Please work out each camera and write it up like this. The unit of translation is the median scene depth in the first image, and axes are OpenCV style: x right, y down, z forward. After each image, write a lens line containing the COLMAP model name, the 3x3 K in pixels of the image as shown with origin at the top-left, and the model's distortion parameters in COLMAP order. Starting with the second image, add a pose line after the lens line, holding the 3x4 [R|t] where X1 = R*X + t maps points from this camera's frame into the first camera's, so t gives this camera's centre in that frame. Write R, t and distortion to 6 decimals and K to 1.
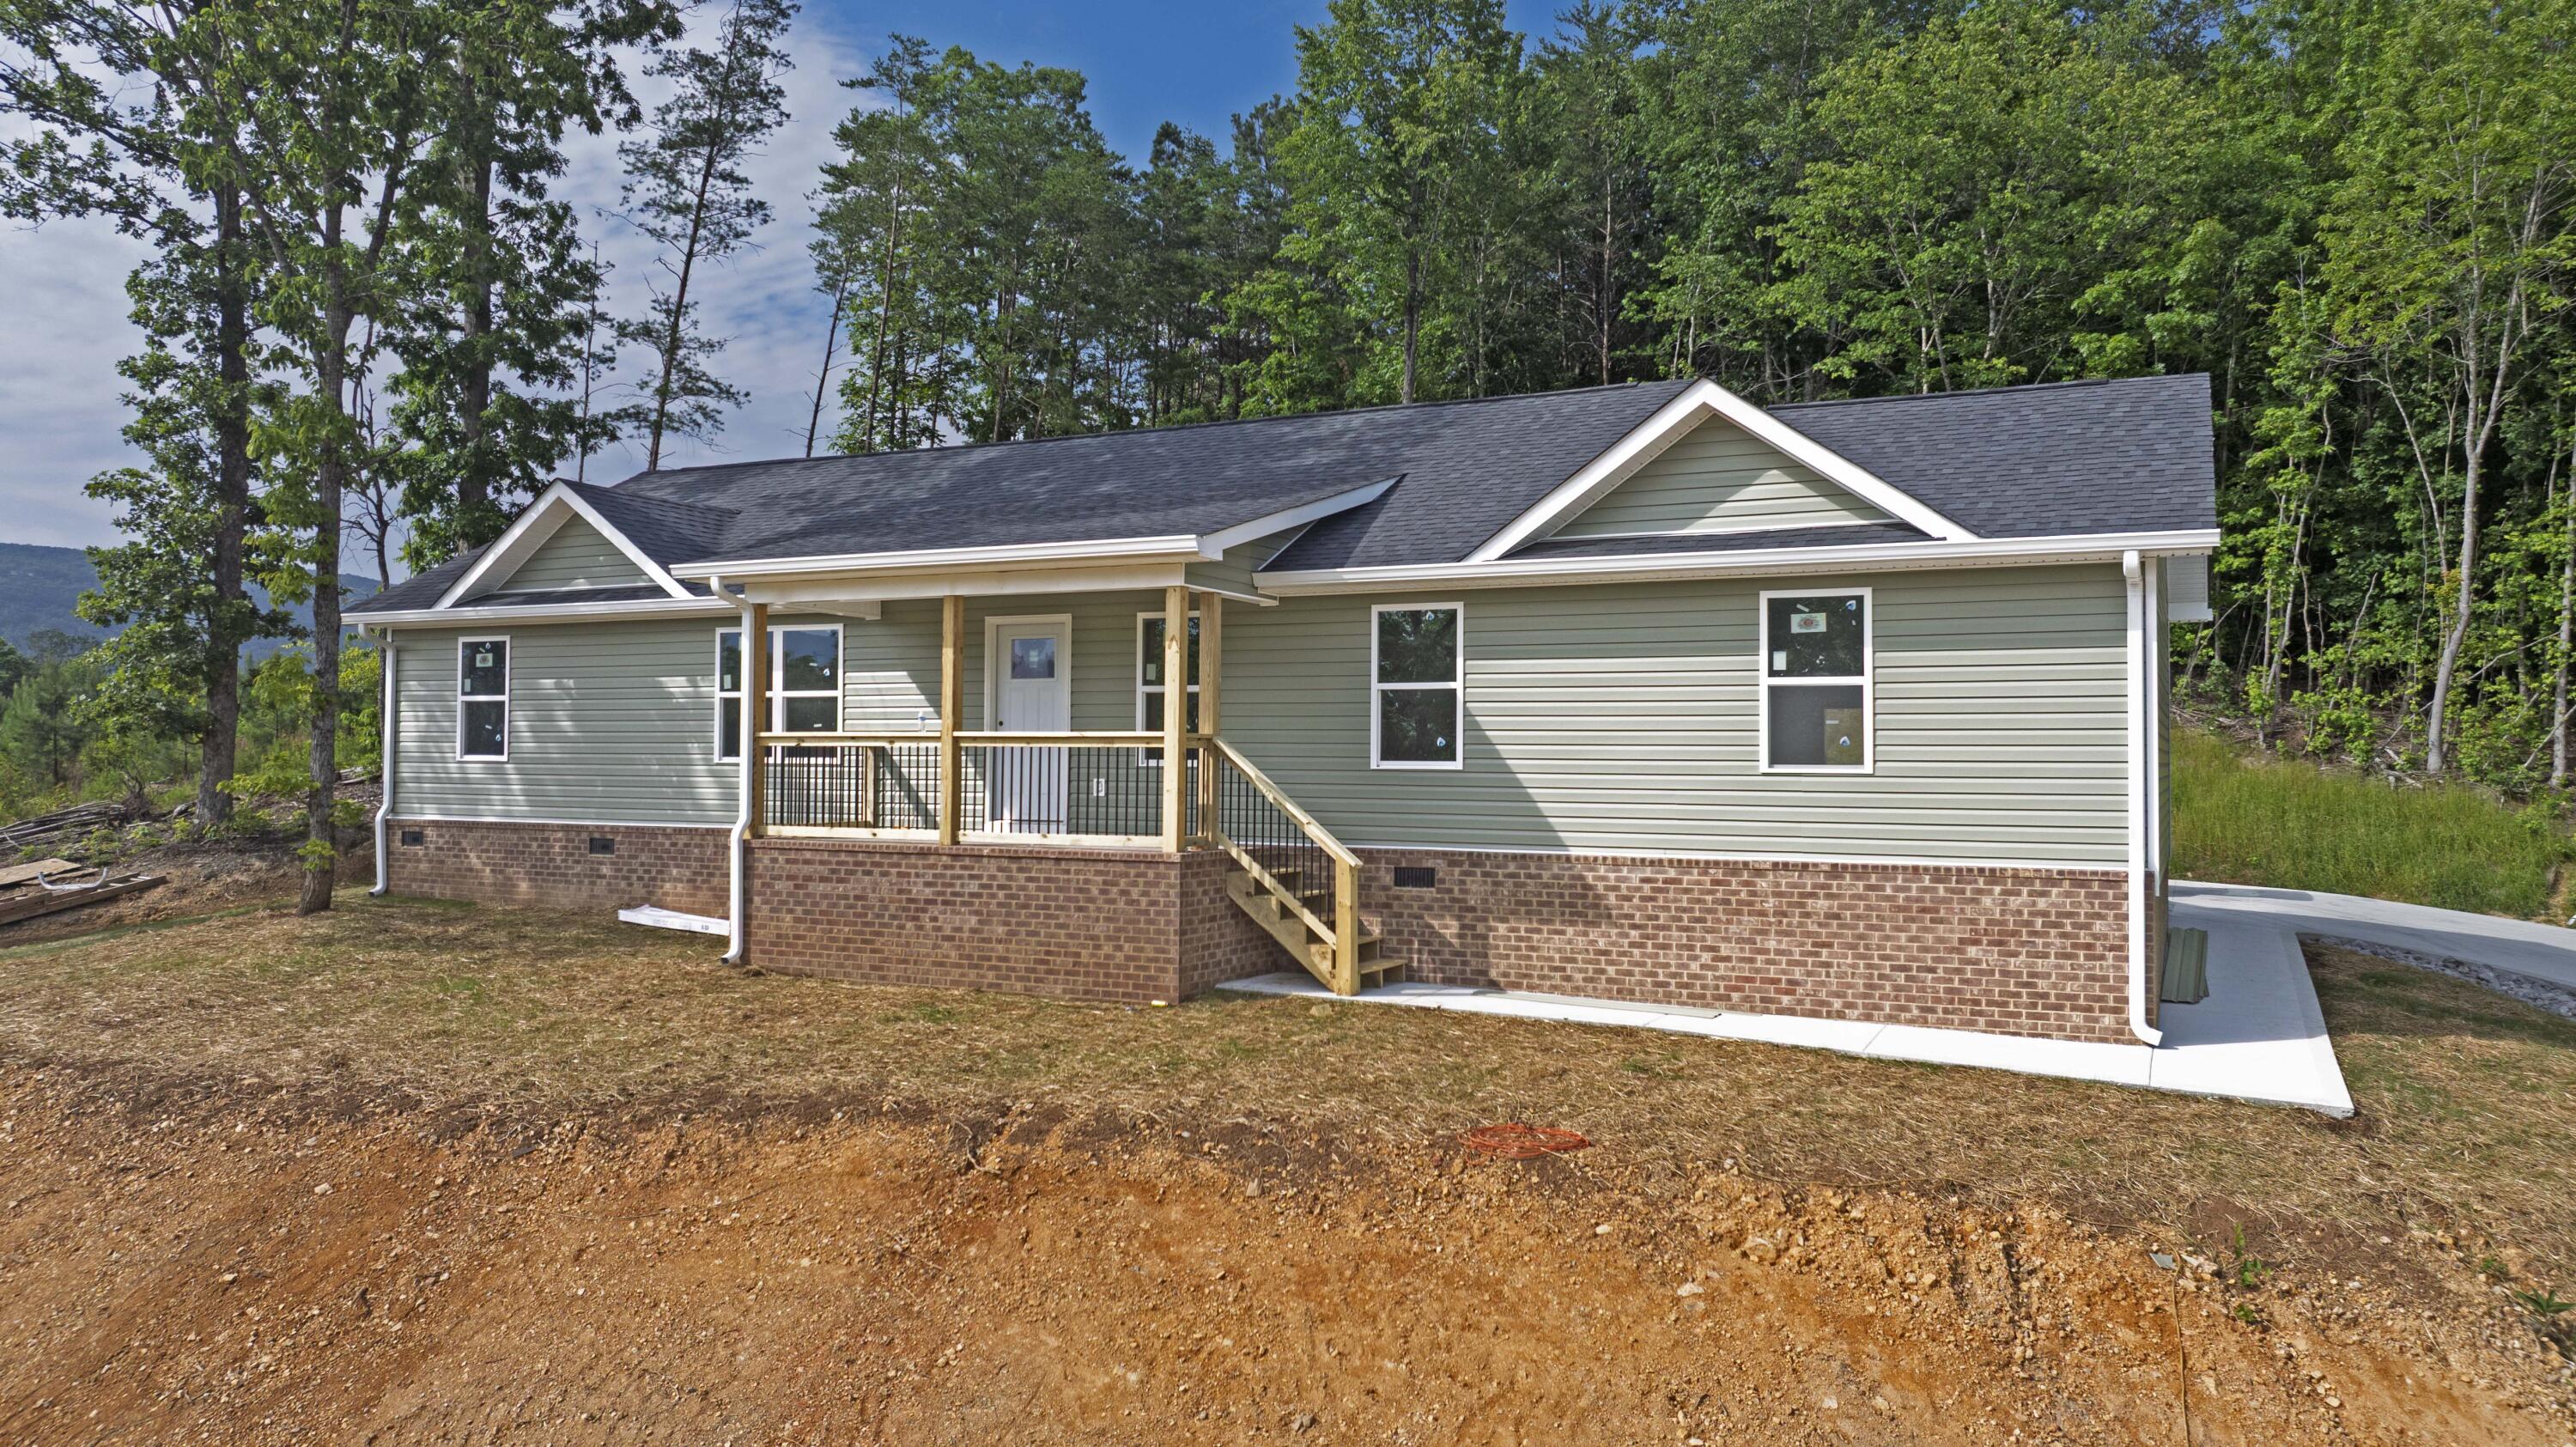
lens RADIAL K [[1754.3, 0, 1306.2], [0, 1754.3, 720.3], [0, 0, 1]] dist [-0.020895, -0.005016]
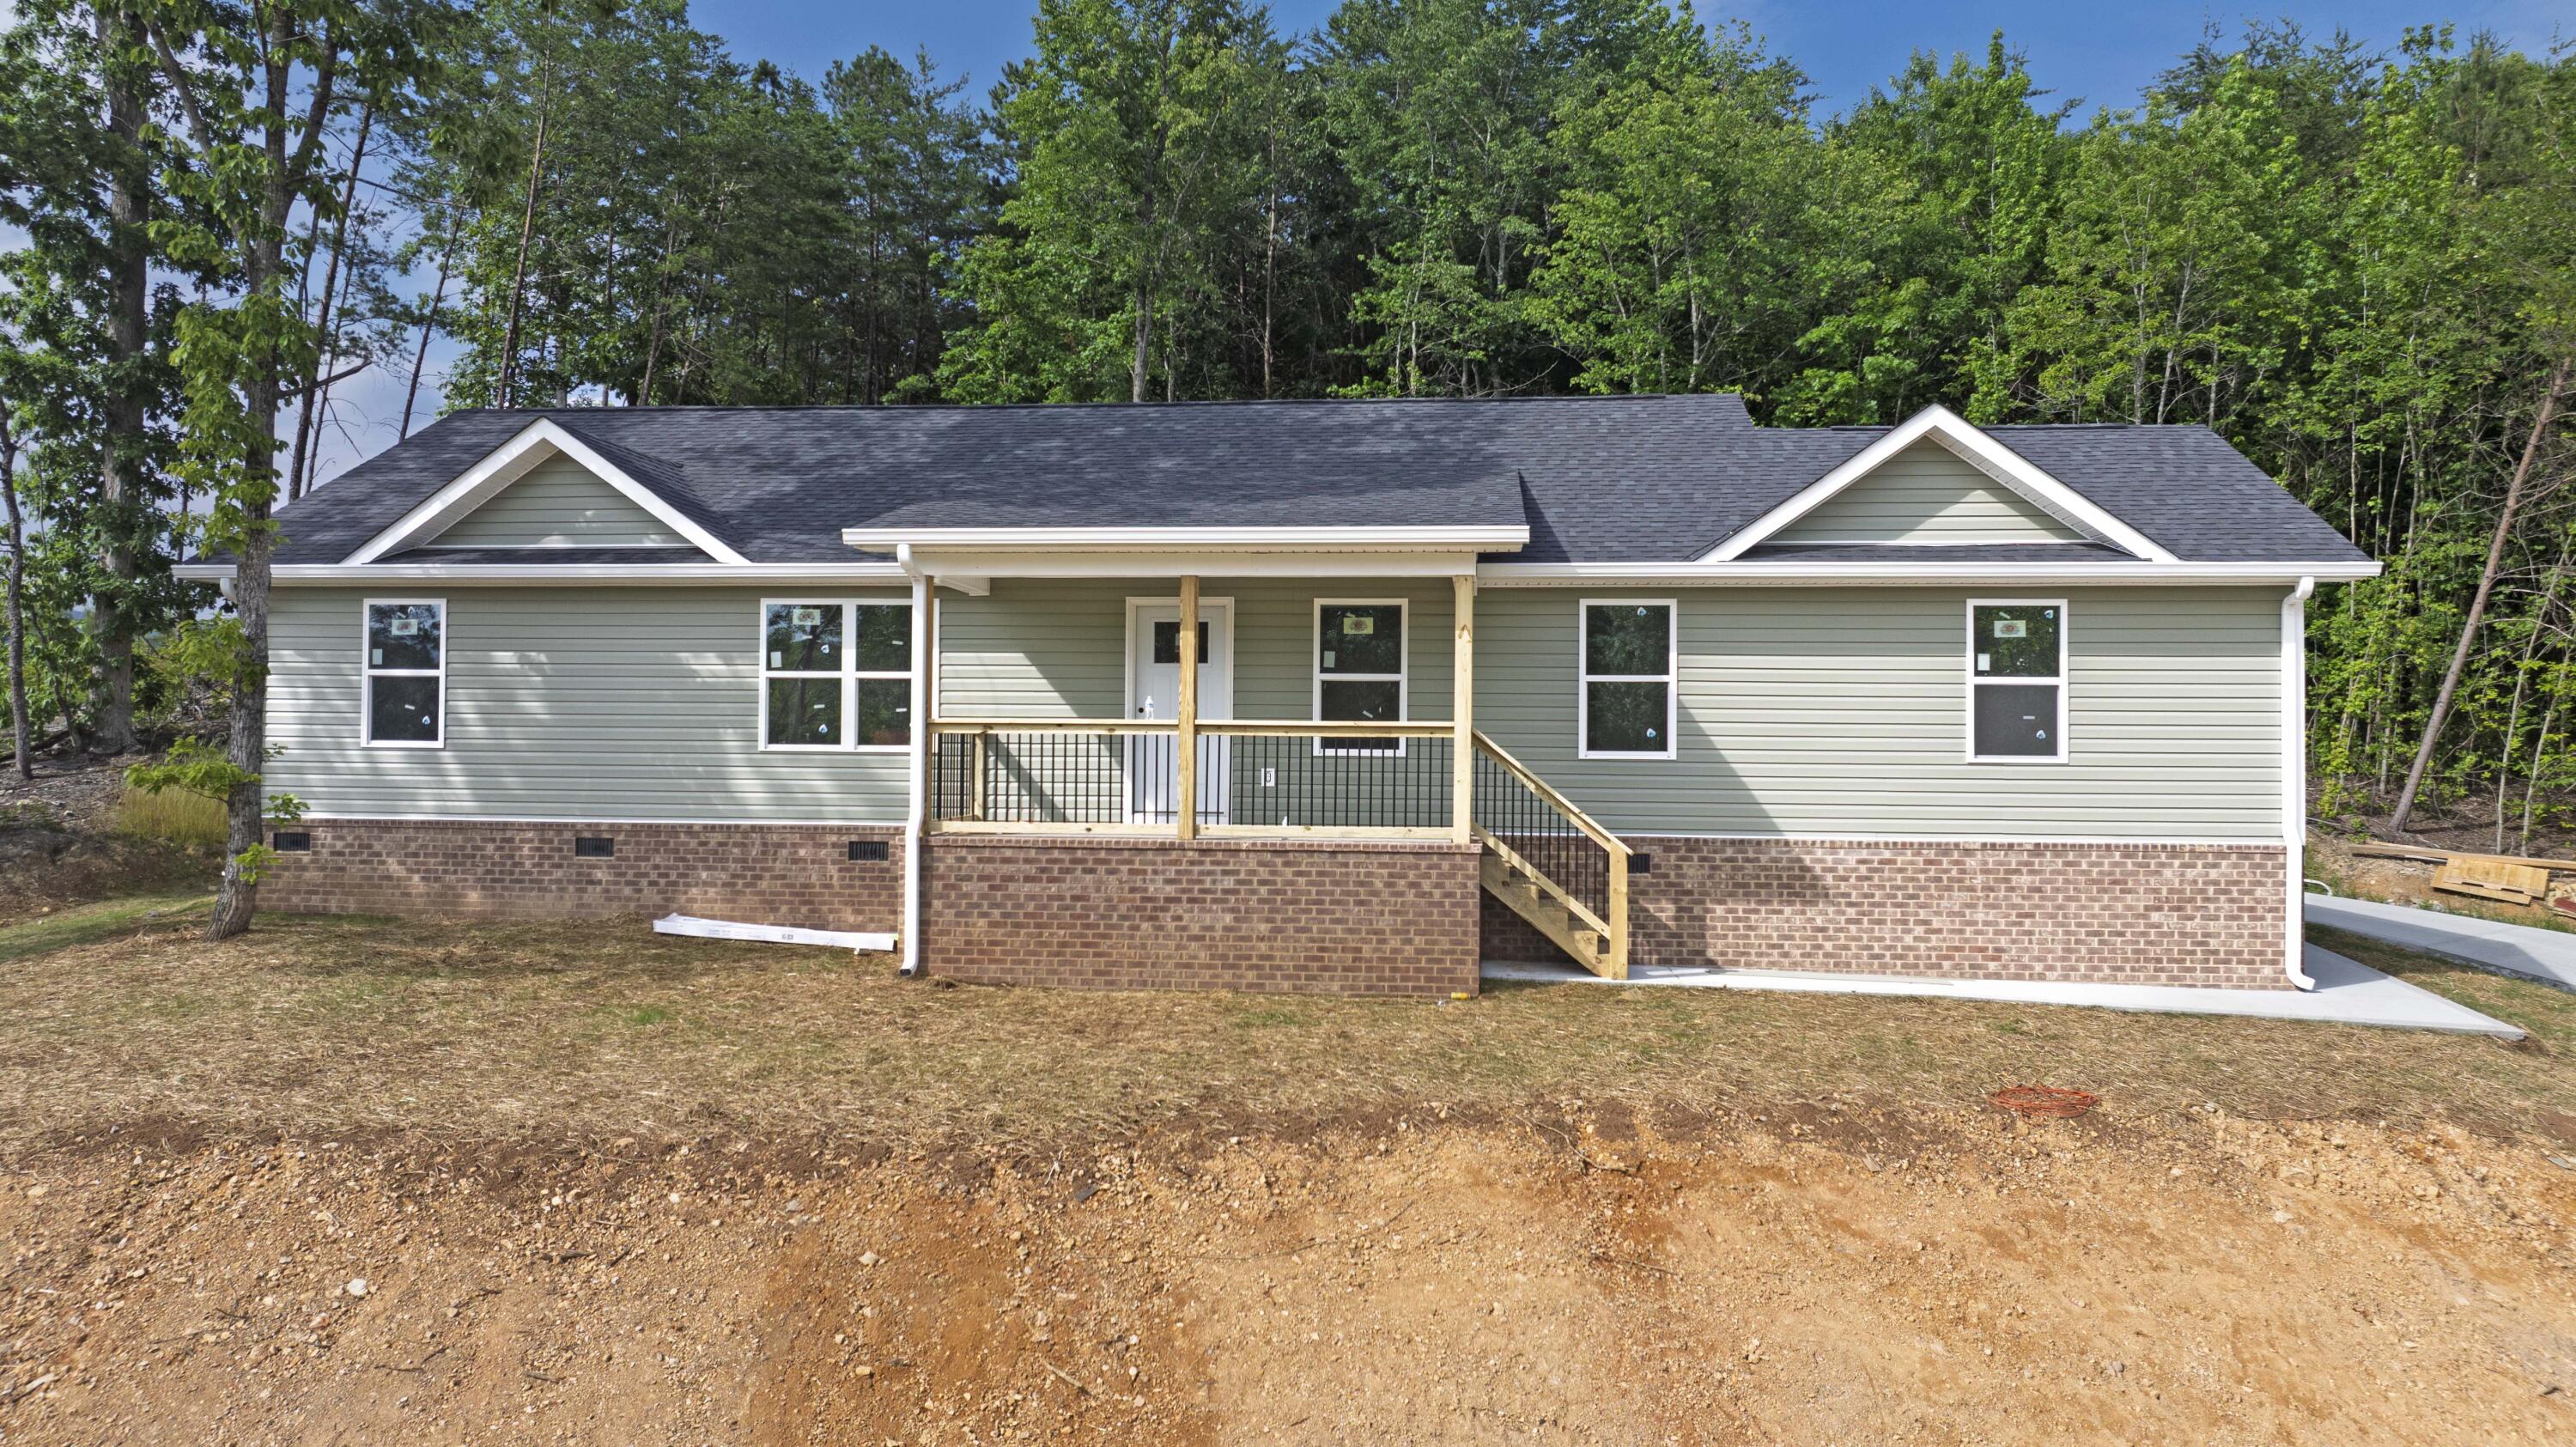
lens RADIAL K [[1754.3, 0, 1301.7], [0, 1754.3, 727.7], [0, 0, 1]] dist [-0.020895, -0.005016]
pose [[0.940774, 0.005794, 0.338984, -0.486125], [-0.010164, 0.999887, 0.011119, -0.000210], [-0.338881, -0.013906, 0.940726, 0.094476]]
